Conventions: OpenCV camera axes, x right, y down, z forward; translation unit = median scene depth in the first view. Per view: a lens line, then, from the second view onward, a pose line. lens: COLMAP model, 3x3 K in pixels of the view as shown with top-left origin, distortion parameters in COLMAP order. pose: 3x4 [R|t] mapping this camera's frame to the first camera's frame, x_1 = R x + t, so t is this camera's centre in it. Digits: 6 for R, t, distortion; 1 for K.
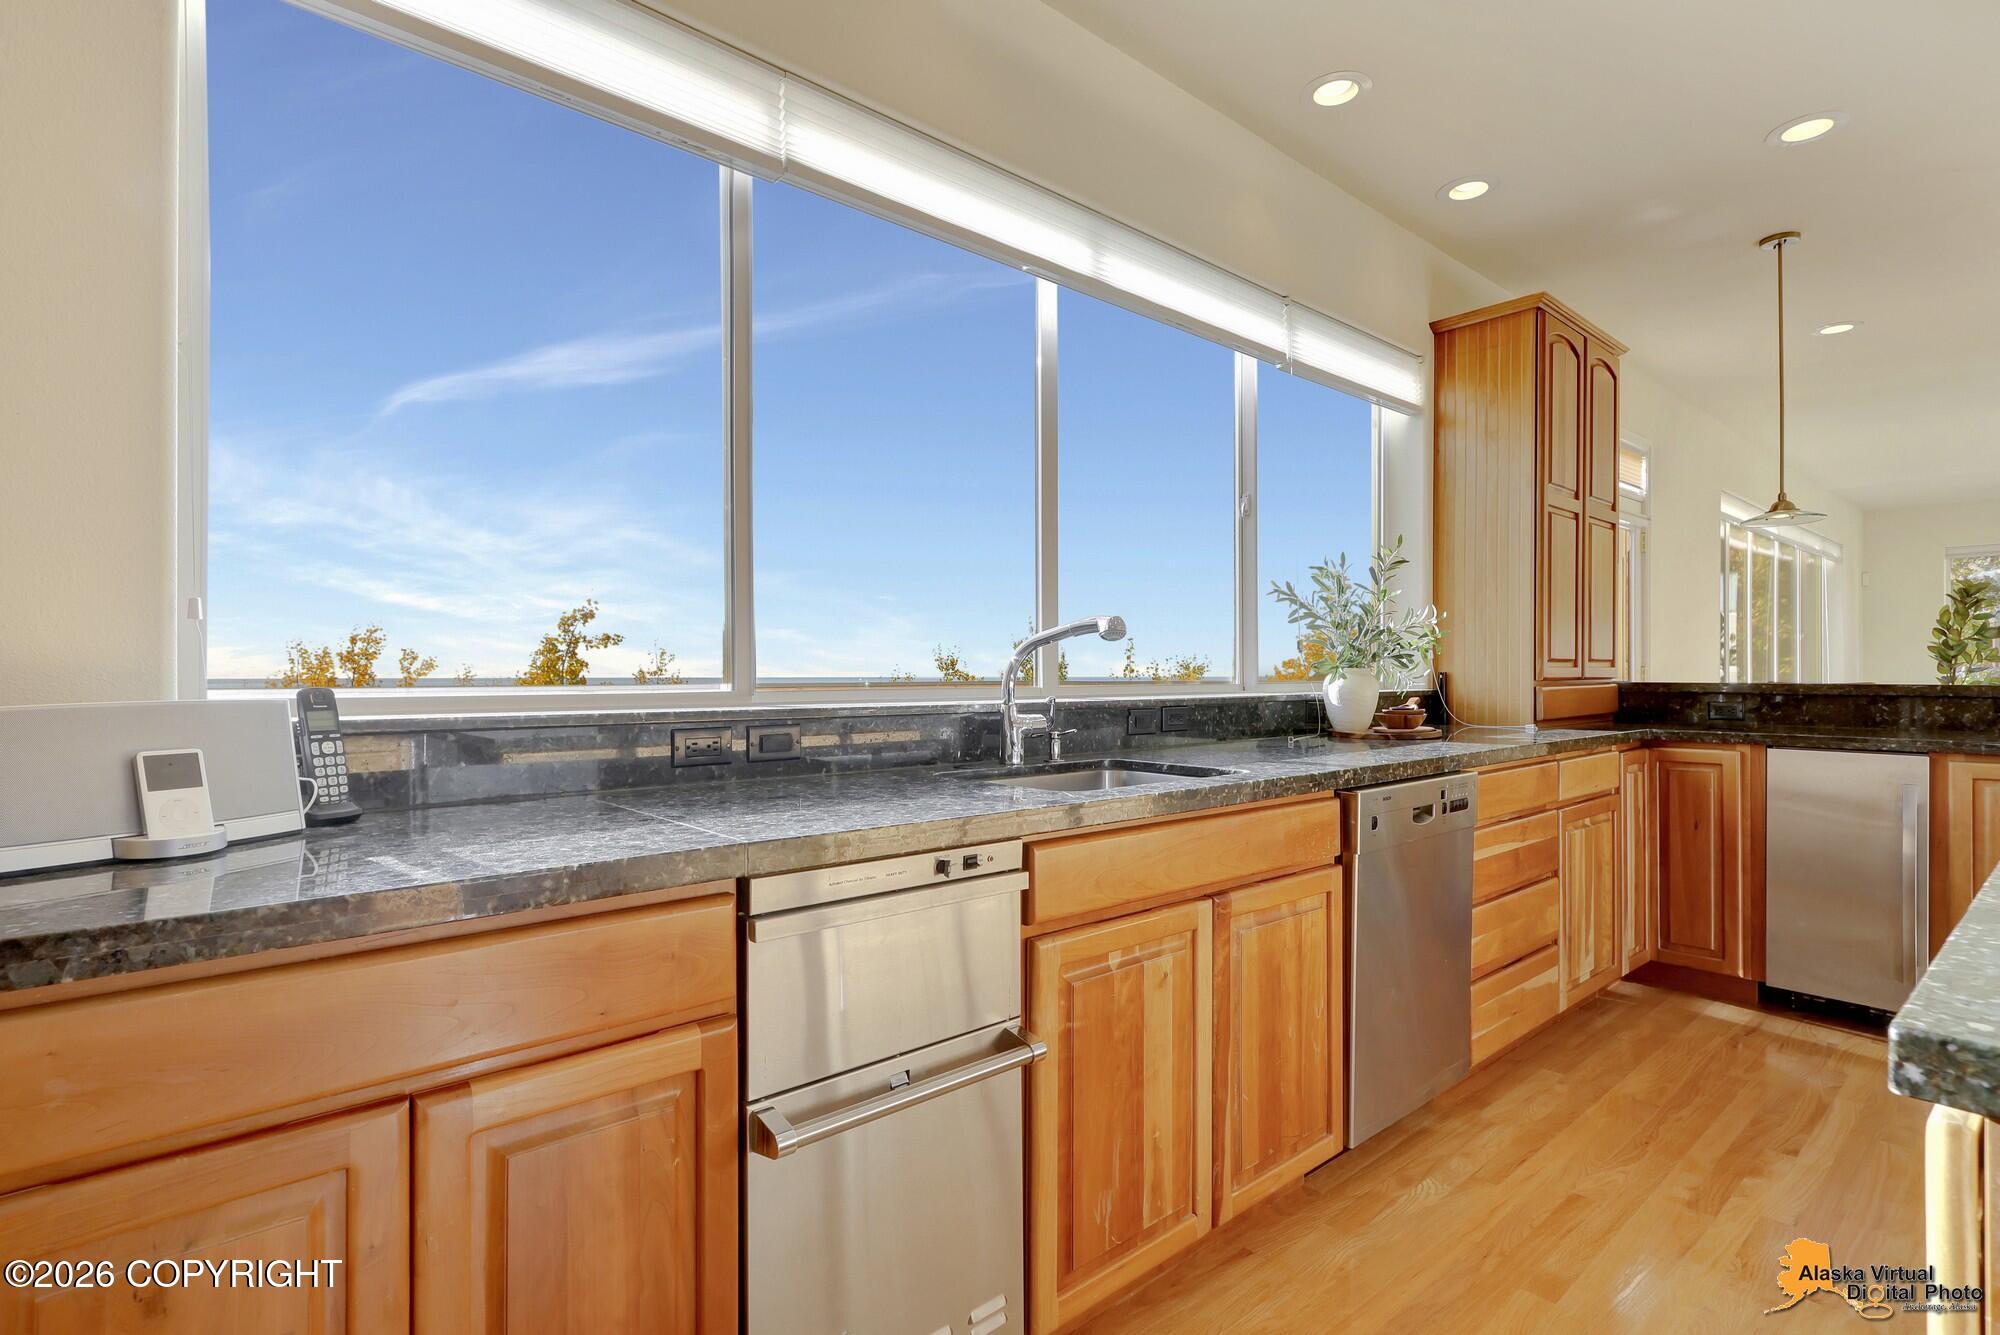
lens RADIAL K [[950.5, 0, 982.3], [0, 950.5, 671.7], [0, 0, 1]] dist [0.006313, -0.000795]
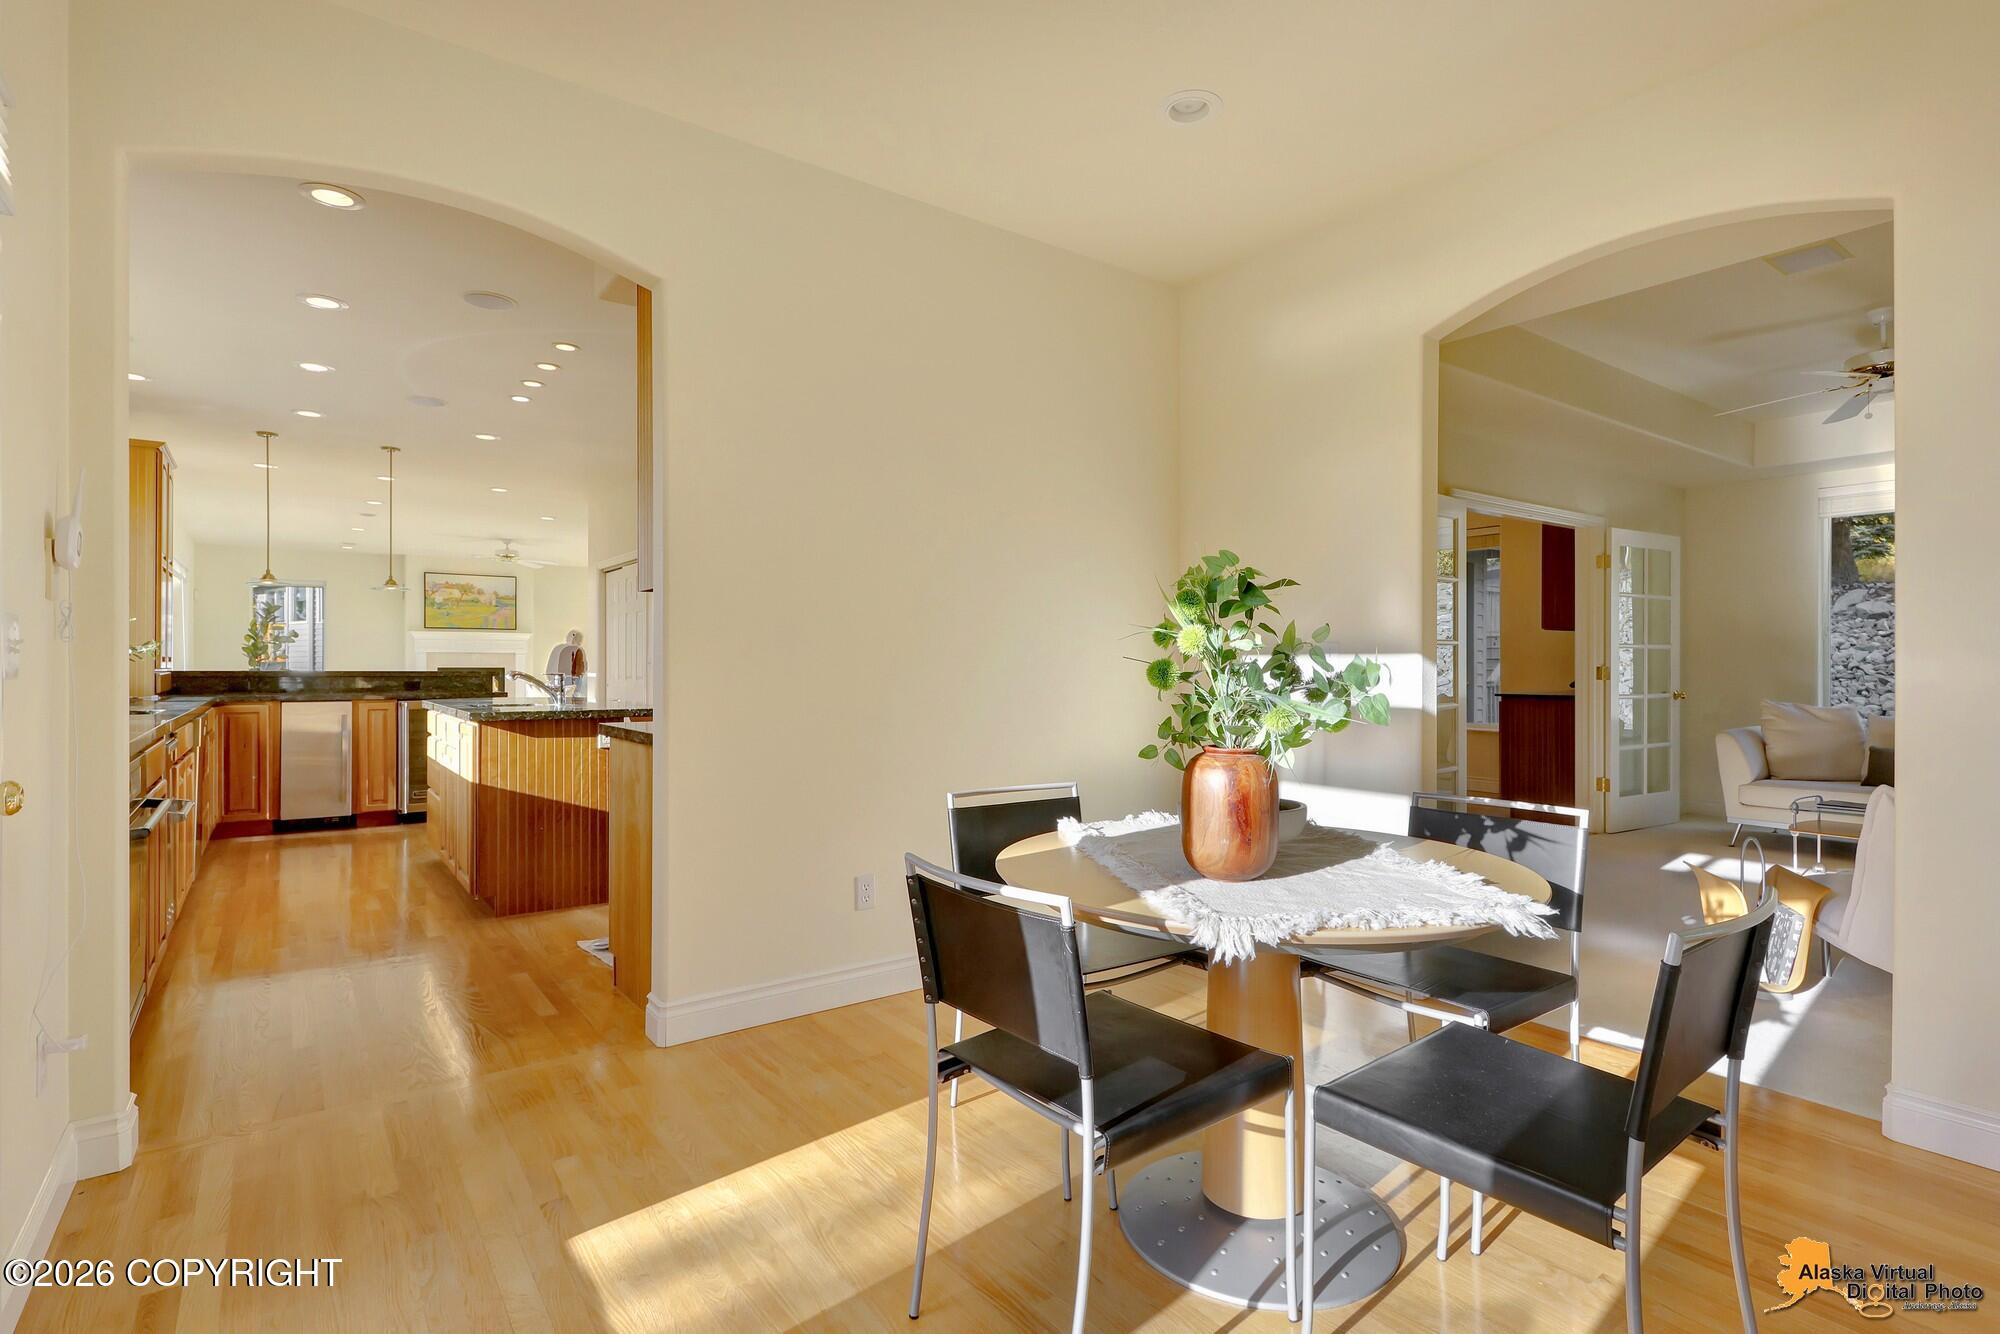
lens RADIAL K [[1017.7, 0, 1077.9], [0, 1017.7, 666.3], [0, 0, 1]] dist [-0.002126, -0.000639]
pose [[0.035451, 0.001730, 0.999370, -1.798629], [-0.002848, 0.999995, -0.001630, 0.002220], [-0.999367, -0.002788, 0.035456, -1.083386]]
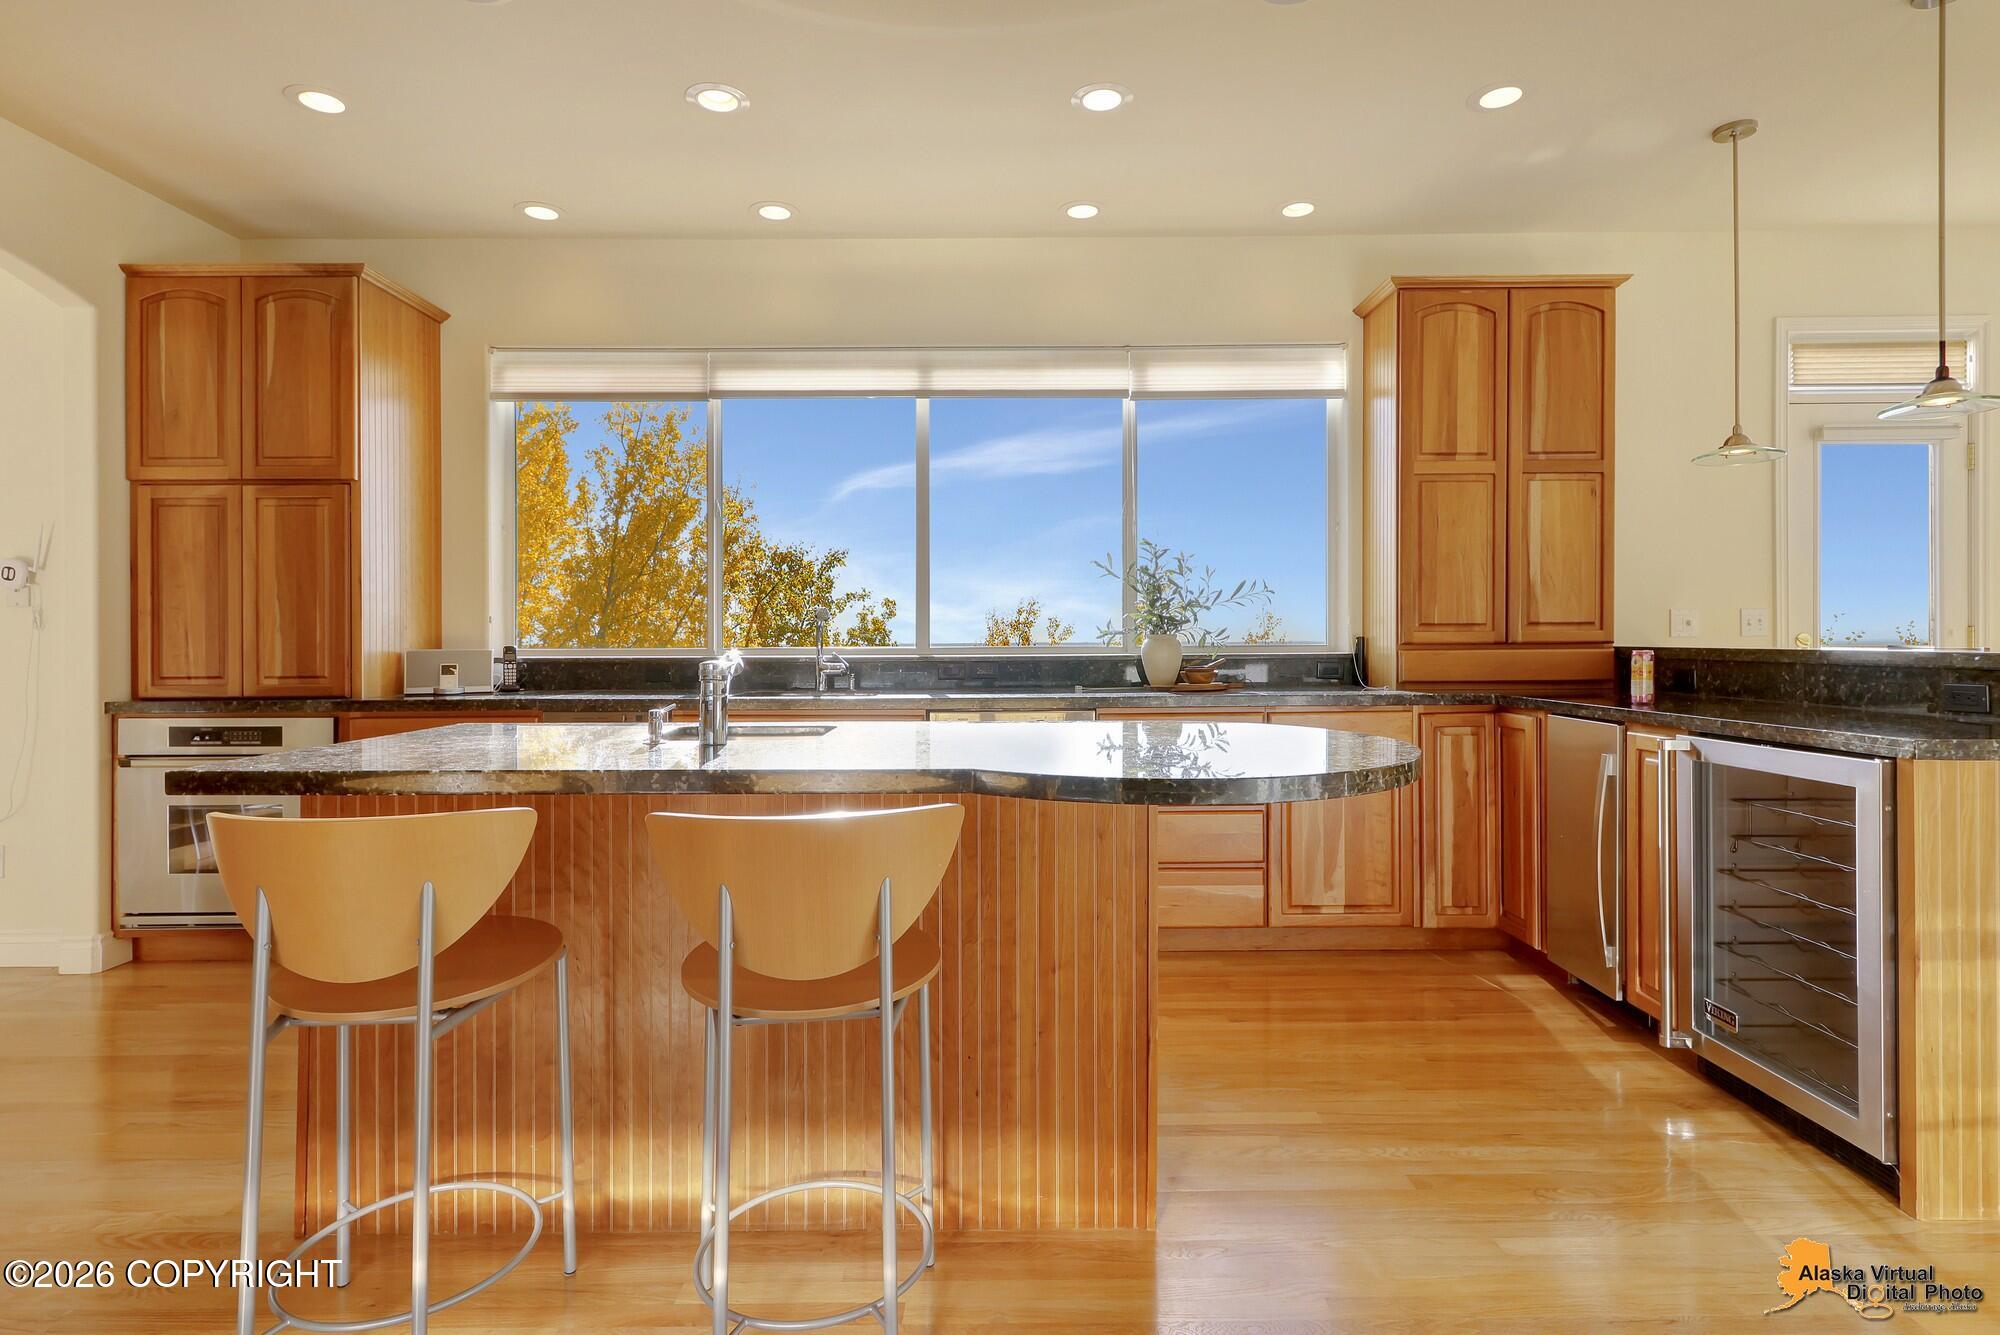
lens RADIAL K [[1003.4, 0, 974.7], [0, 1003.4, 638.8], [0, 0, 1]] dist [0.021194, -0.000218]
pose [[0.744604, -0.001728, -0.667505, 1.500778], [0.004003, 0.999990, 0.001876, -0.001253], [0.667495, -0.004069, 0.744603, -0.217039]]
